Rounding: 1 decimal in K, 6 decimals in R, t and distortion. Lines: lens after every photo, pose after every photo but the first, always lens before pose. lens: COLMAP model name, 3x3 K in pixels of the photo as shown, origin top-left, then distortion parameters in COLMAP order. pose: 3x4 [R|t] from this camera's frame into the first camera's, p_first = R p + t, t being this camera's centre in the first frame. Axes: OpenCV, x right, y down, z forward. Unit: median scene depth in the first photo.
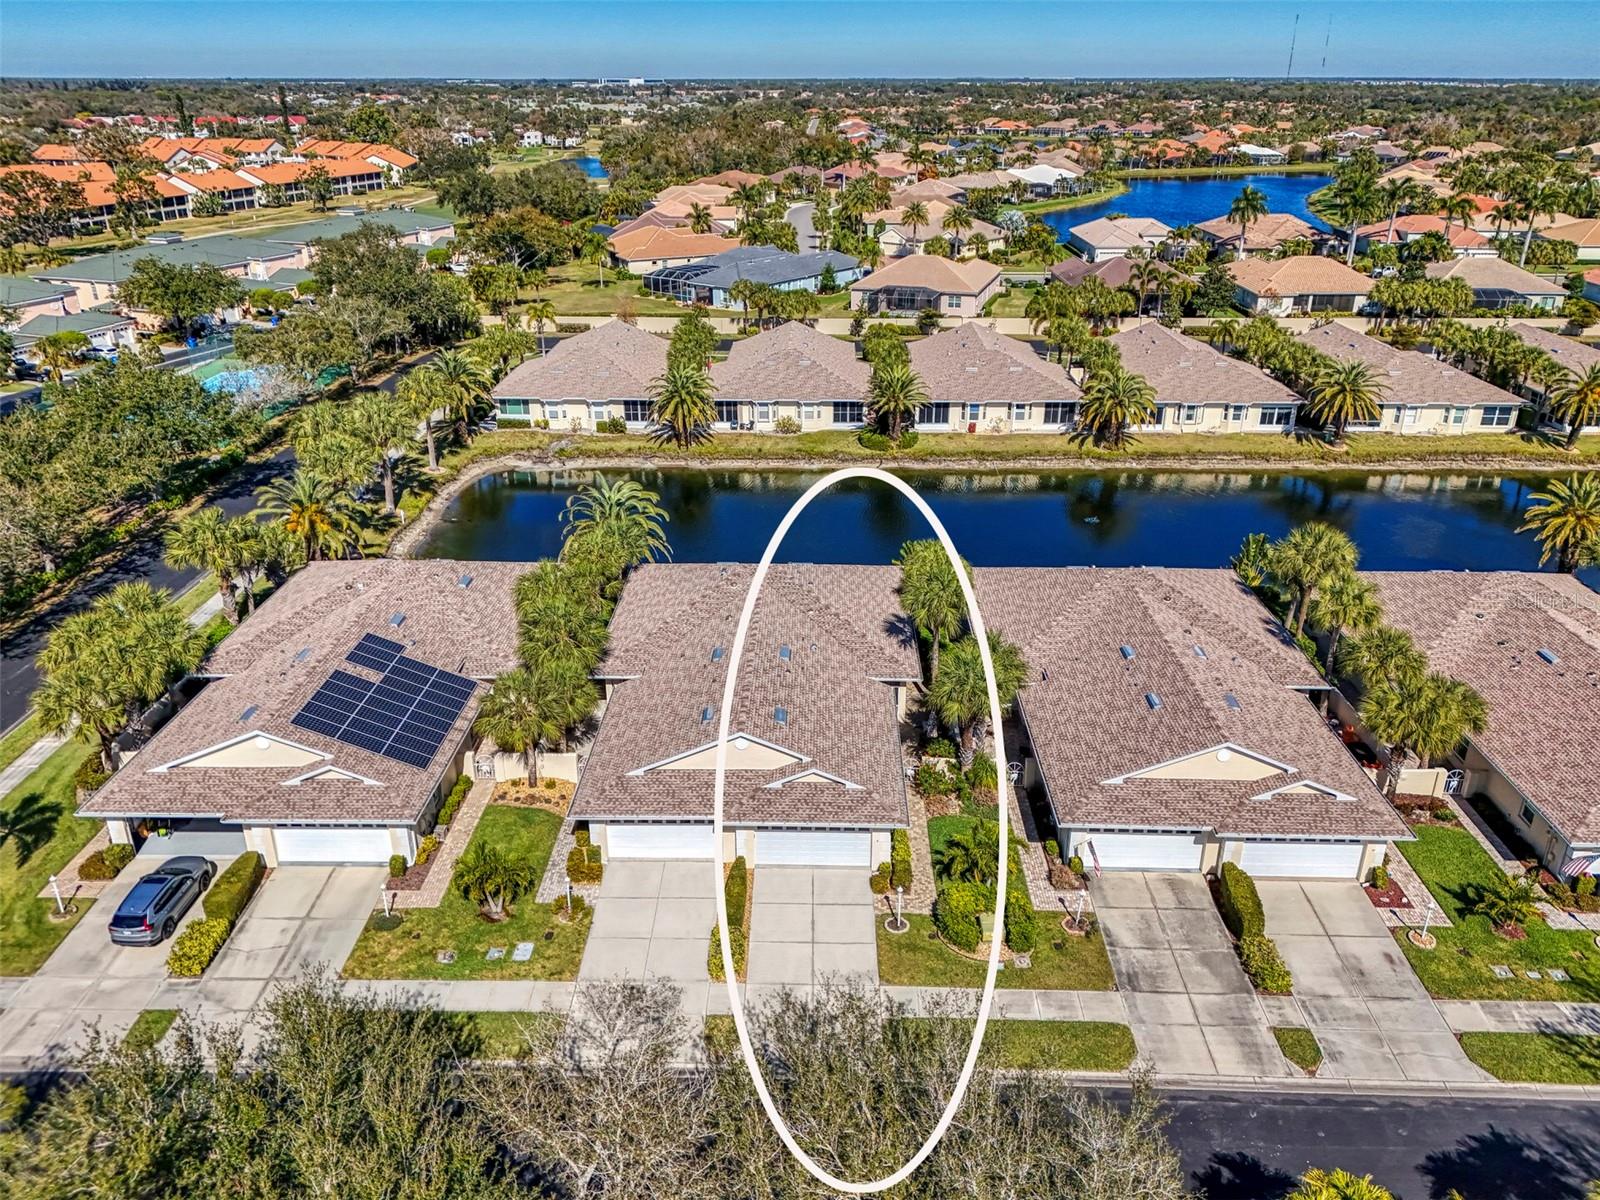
lens RADIAL K [[1163.6, 0, 785.9], [0, 1163.6, 598.7], [0, 0, 1]] dist [0.064528, -0.059315]
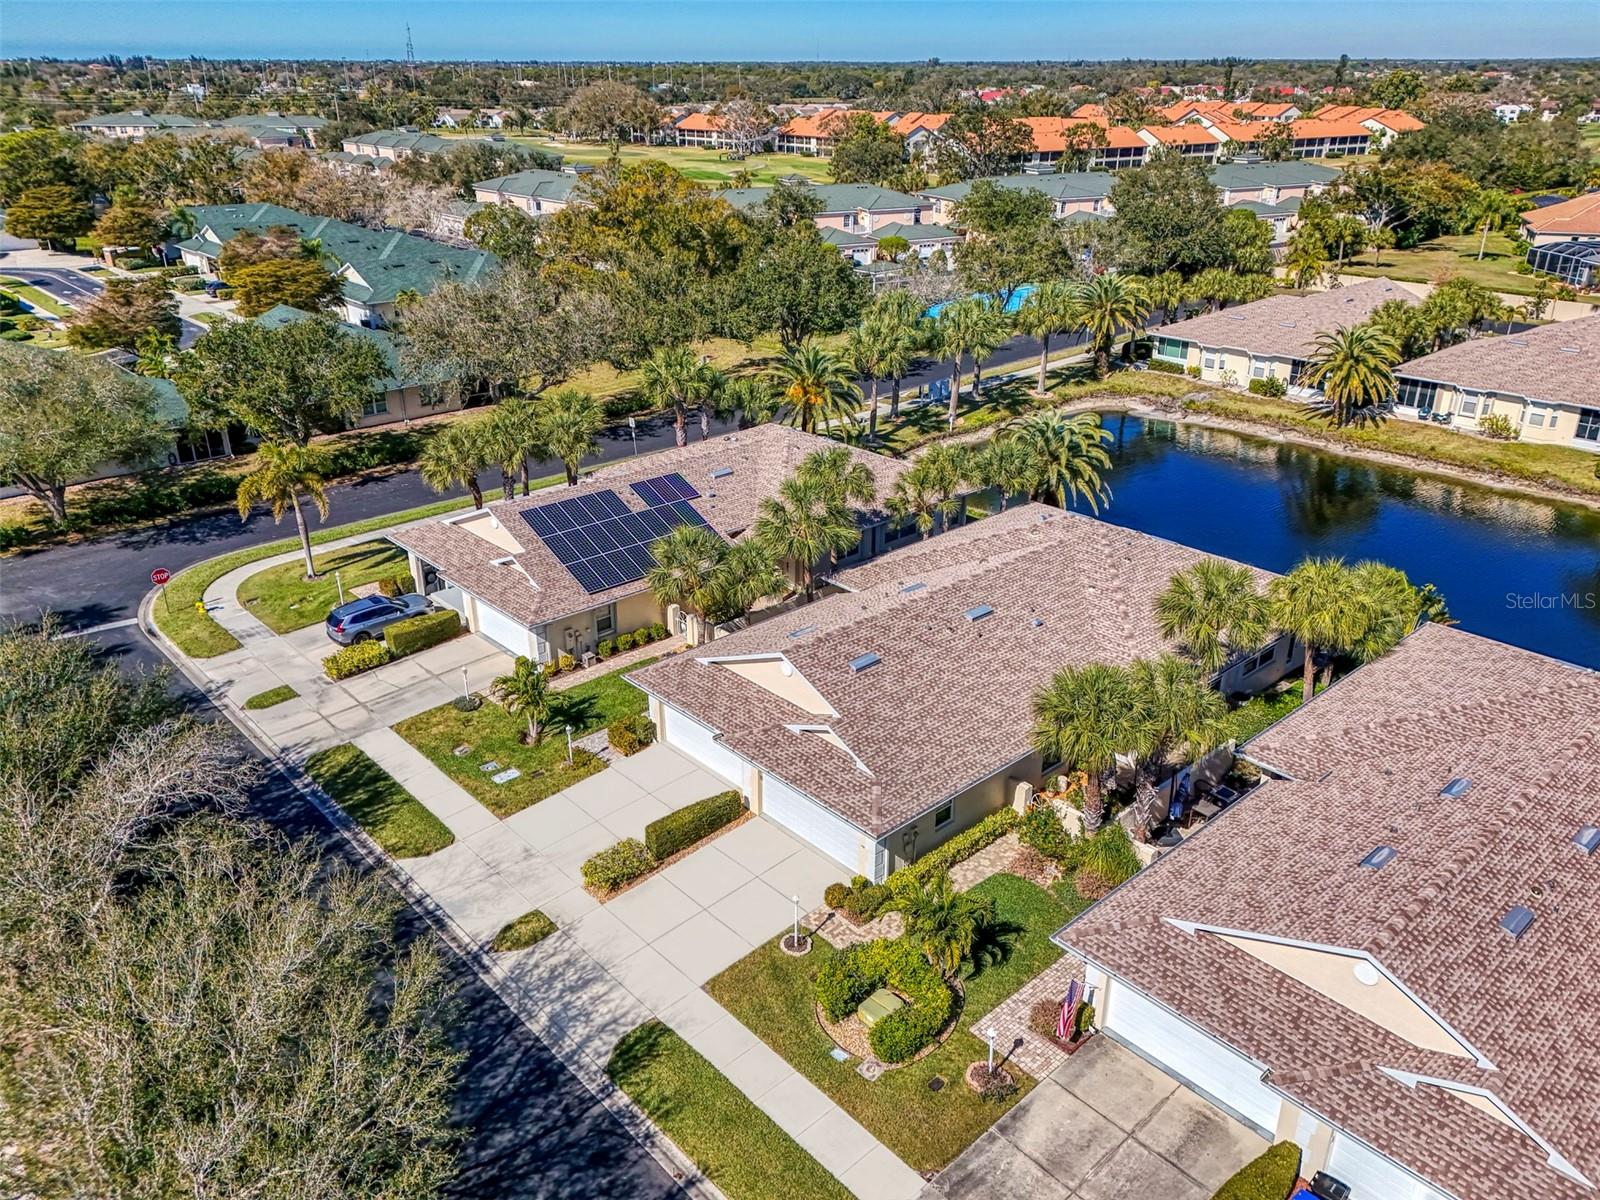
lens RADIAL K [[1163.6, 0, 800.0], [0, 1163.6, 614.5], [0, 0, 1]] dist [0.064528, -0.059315]
pose [[0.698434, 0.304514, -0.647658, 0.224587], [-0.287688, 0.948087, 0.135526, -0.012224], [0.655306, 0.091668, 0.749781, 0.175273]]
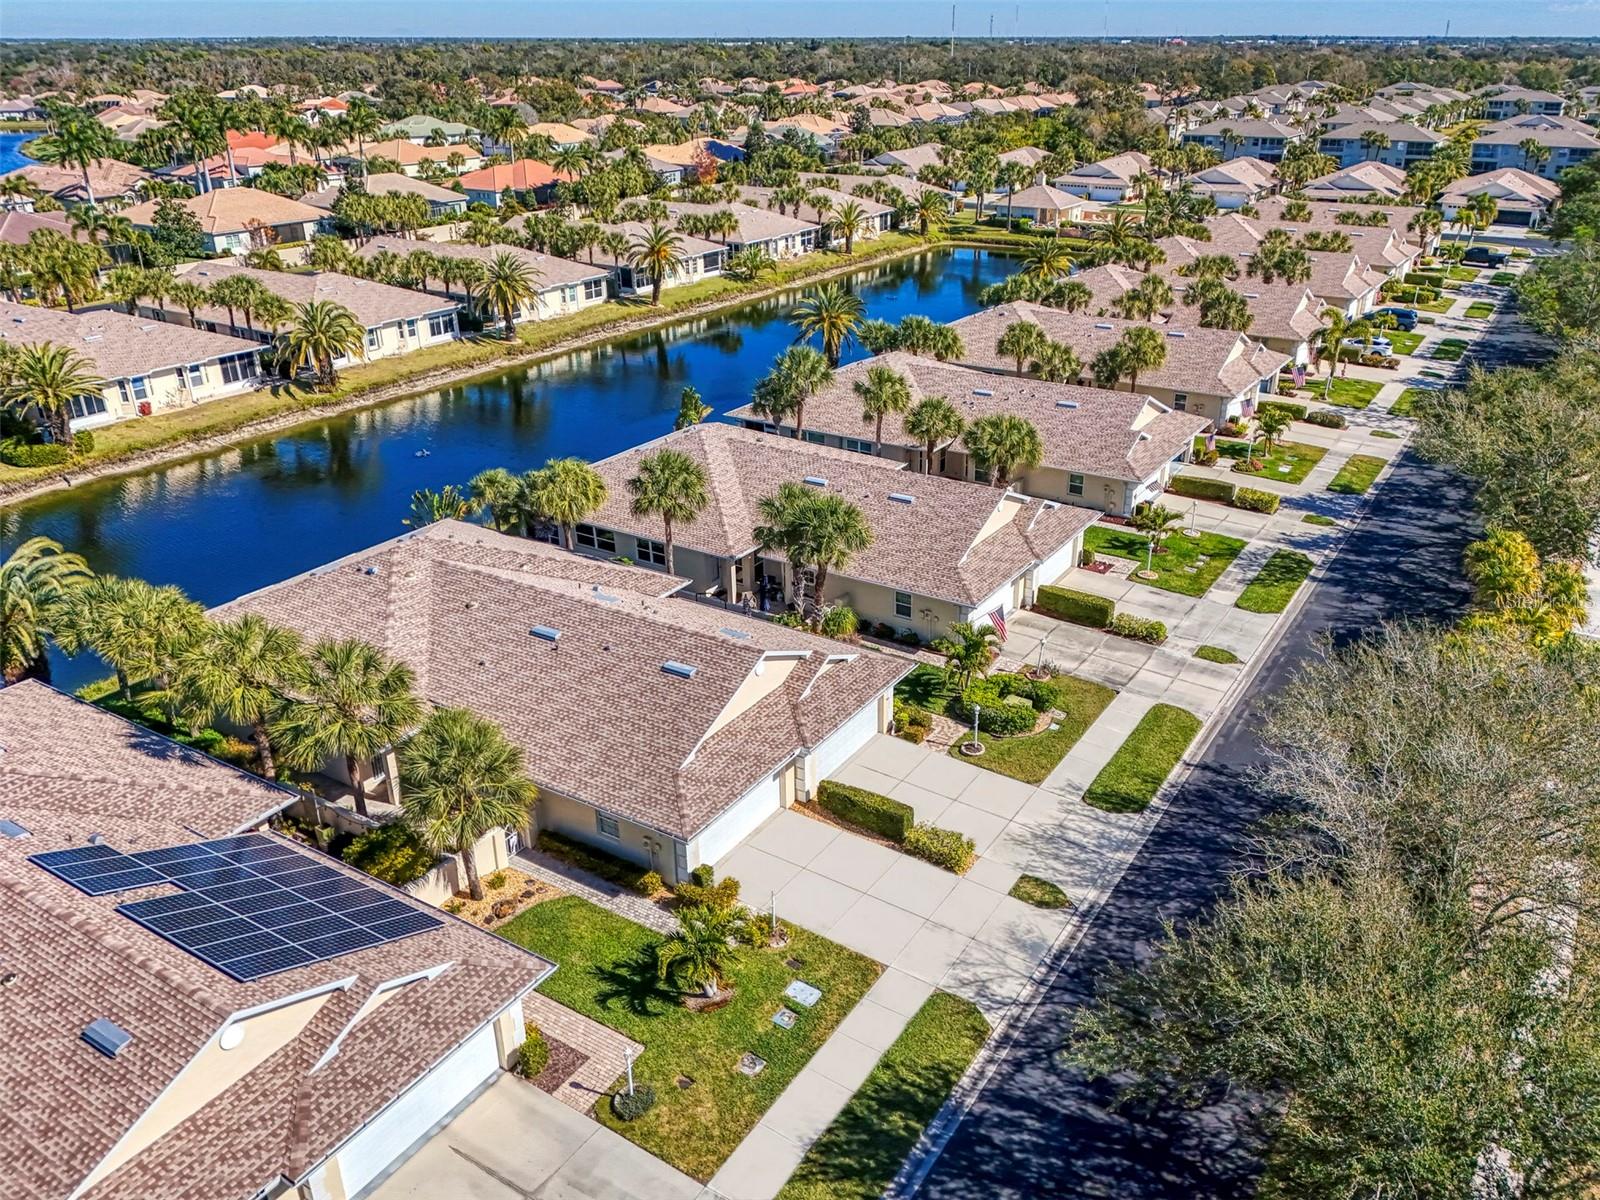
lens RADIAL K [[1269.3, 0, 809.6], [0, 1269.3, 604.2], [0, 0, 1]] dist [0.050939, -0.000391]
pose [[0.503833, -0.351487, 0.789056, -0.323266], [0.354881, 0.917045, 0.181900, -0.030154], [-0.787535, 0.188374, 0.586774, 0.198437]]
